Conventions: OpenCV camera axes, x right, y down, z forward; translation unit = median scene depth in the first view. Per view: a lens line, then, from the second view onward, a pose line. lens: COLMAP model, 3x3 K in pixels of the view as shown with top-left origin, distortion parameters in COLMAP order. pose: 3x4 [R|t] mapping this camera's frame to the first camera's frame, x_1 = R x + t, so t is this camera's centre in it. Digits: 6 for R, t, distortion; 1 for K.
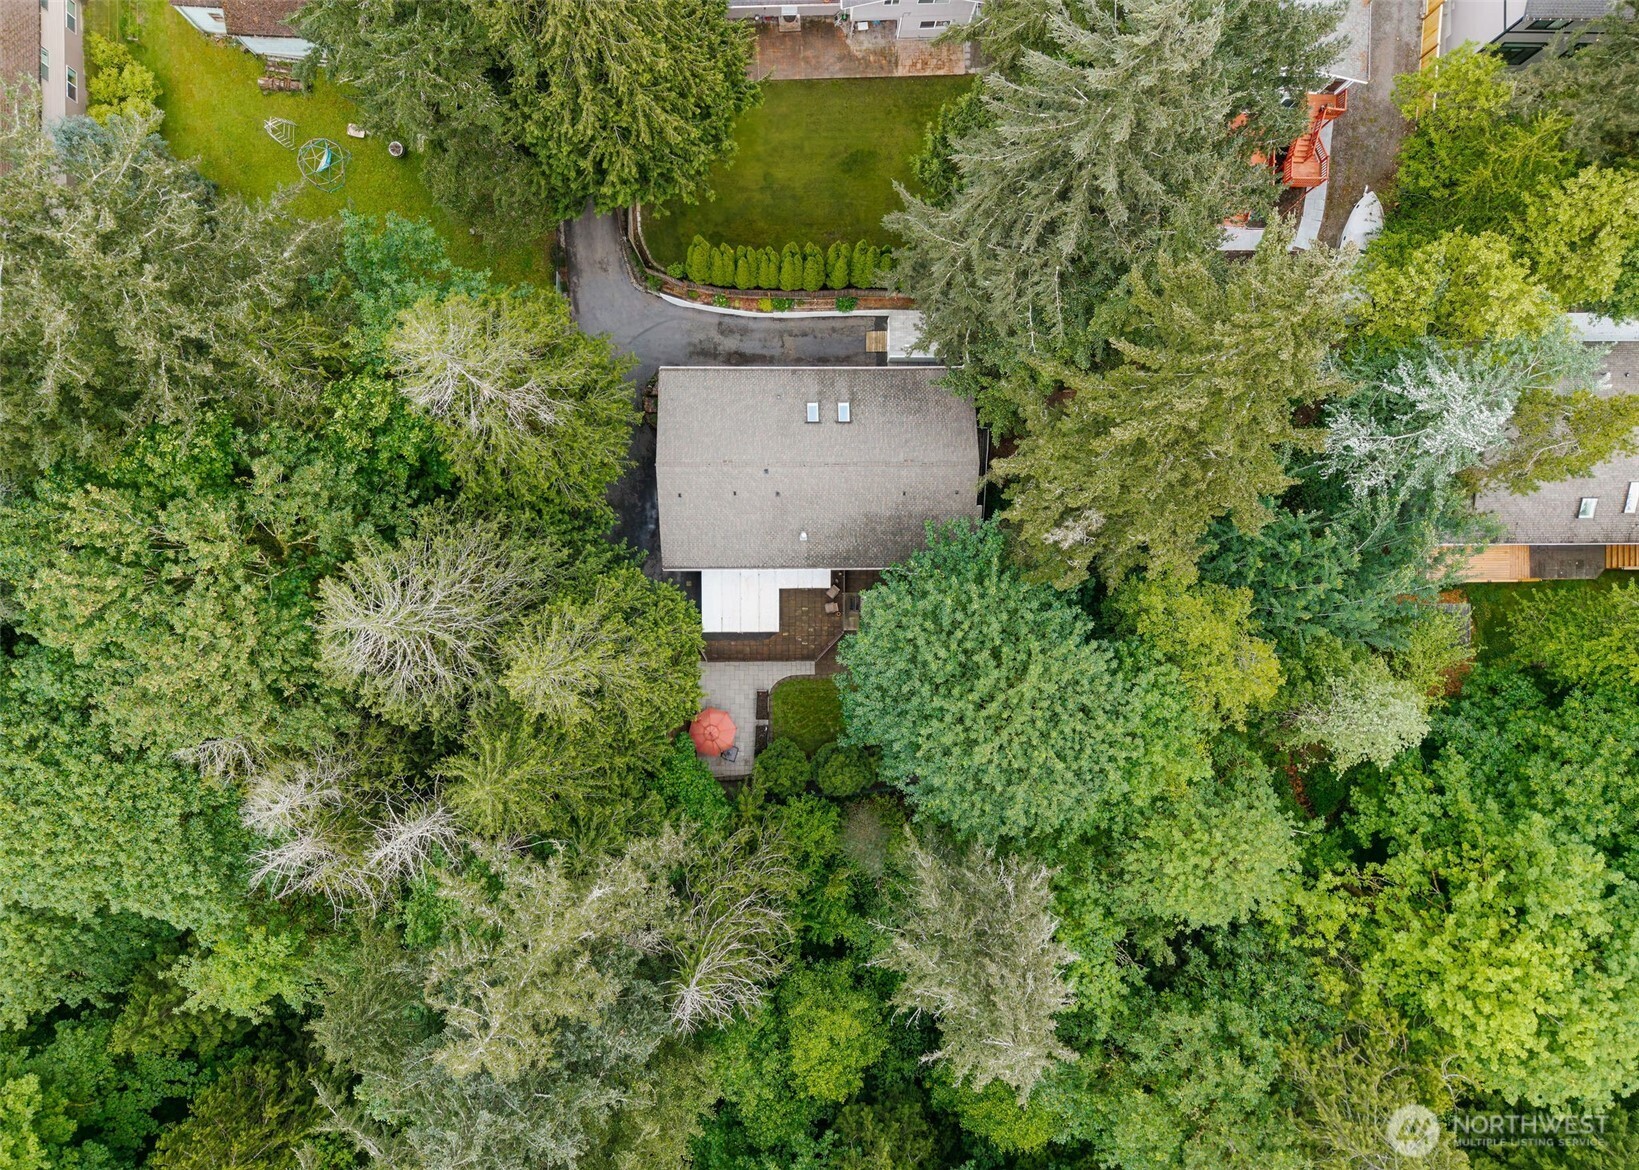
lens RADIAL K [[1201.2, 0, 819.5], [0, 1201.2, 585.0], [0, 0, 1]] dist [-0.220396, -0.000152]
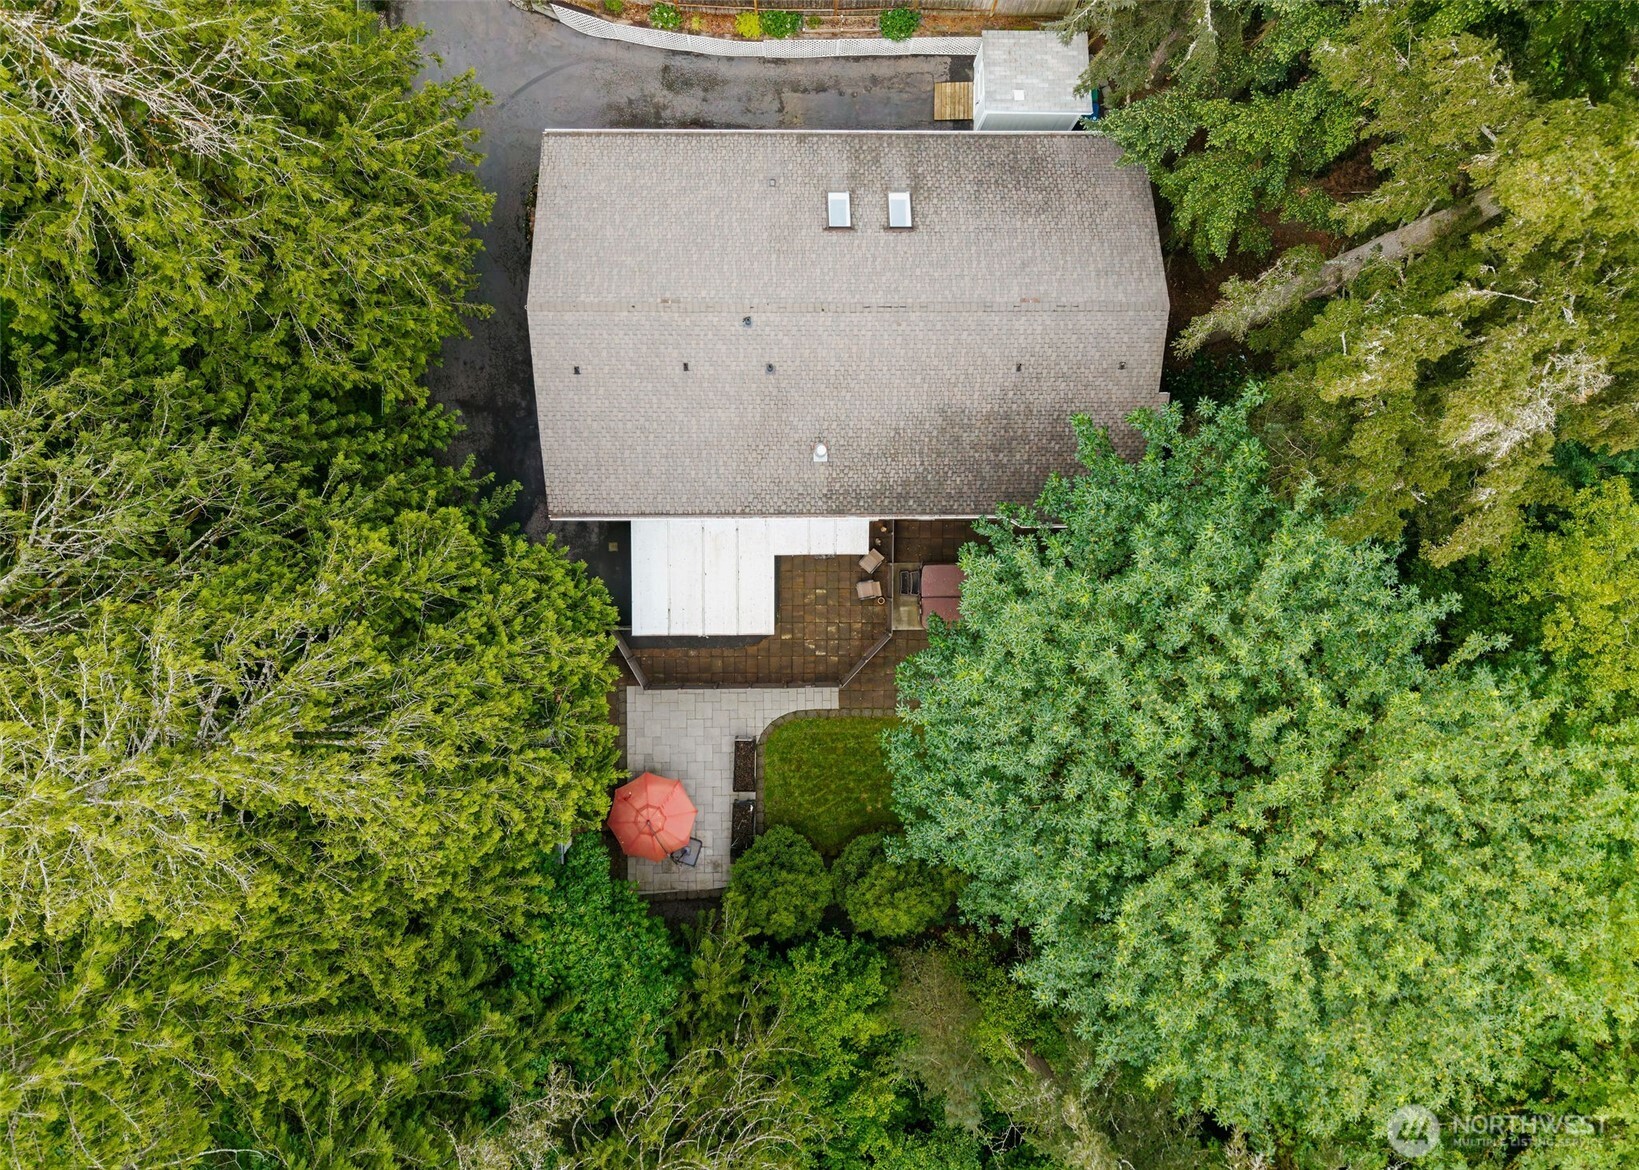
lens RADIAL K [[1201.2, 0, 819.5], [0, 1201.2, 585.0], [0, 0, 1]] dist [-0.220396, -0.000152]
pose [[0.999998, -0.000829, -0.001857, -0.012819], [0.000873, 0.999726, 0.023377, 0.003935], [0.001837, -0.023379, 0.999725, 0.481546]]
